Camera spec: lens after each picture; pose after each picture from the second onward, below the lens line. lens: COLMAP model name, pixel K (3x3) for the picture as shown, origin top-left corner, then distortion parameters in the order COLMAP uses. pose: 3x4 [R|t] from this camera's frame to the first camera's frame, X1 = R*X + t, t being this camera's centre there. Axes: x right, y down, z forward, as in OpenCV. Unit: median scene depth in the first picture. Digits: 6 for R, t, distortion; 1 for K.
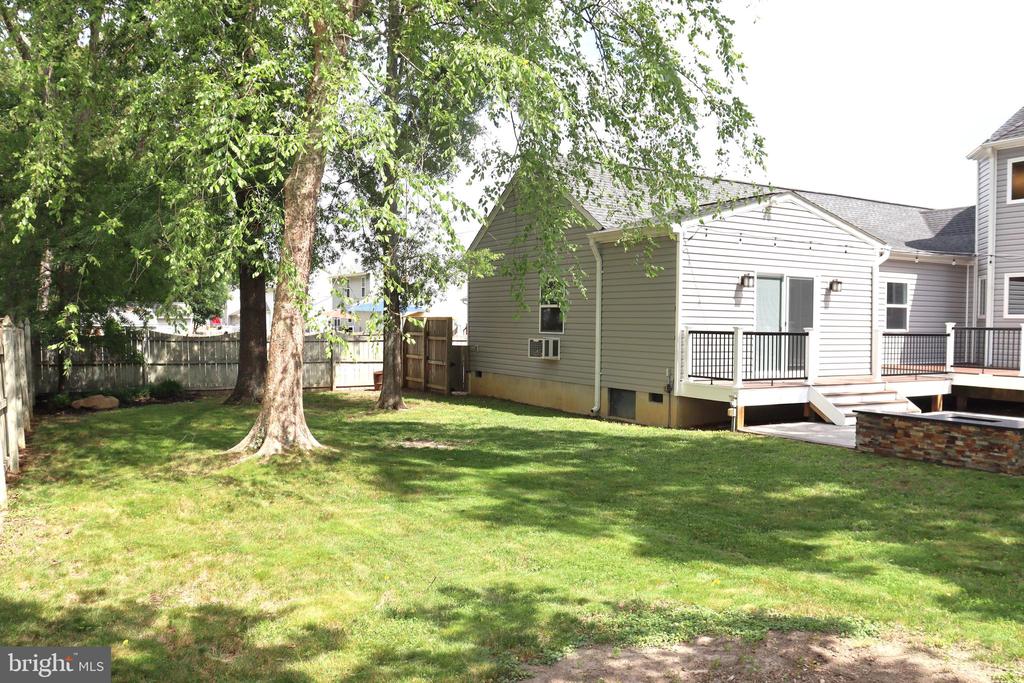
lens RADIAL K [[858.0, 0, 508.4], [0, 858.0, 351.9], [0, 0, 1]] dist [-0.155272, 0.133916]
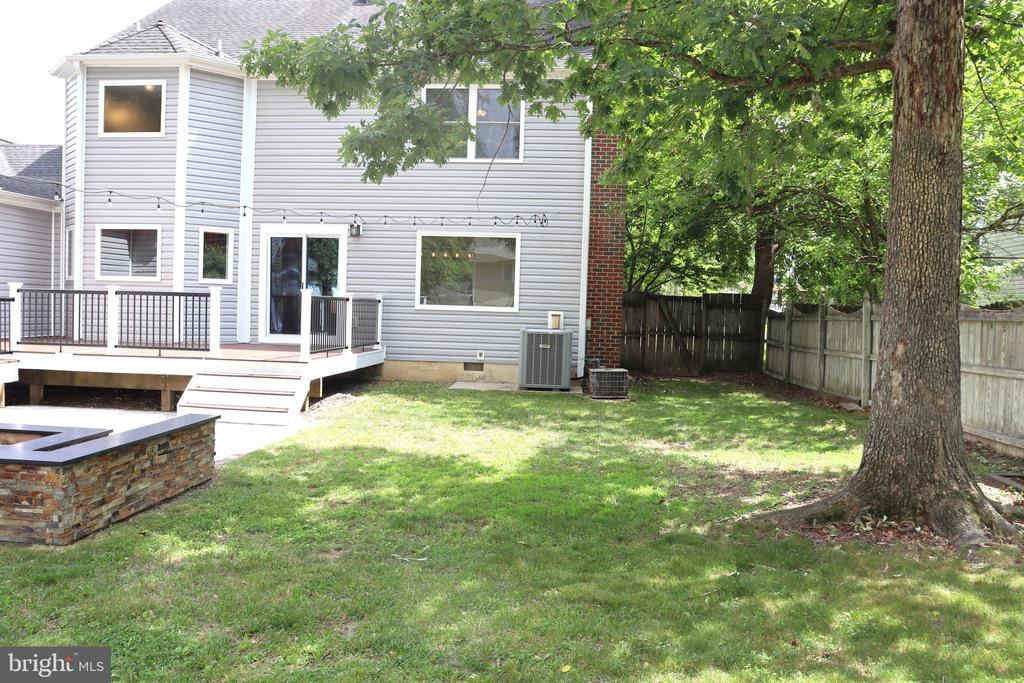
lens RADIAL K [[858.0, 0, 524.8], [0, 858.0, 356.9], [0, 0, 1]] dist [-0.155272, 0.133916]
pose [[0.553377, -0.037690, 0.832078, 0.161647], [0.001396, 0.999016, 0.044323, -0.001532], [-0.832930, -0.023366, 0.552885, 0.209908]]
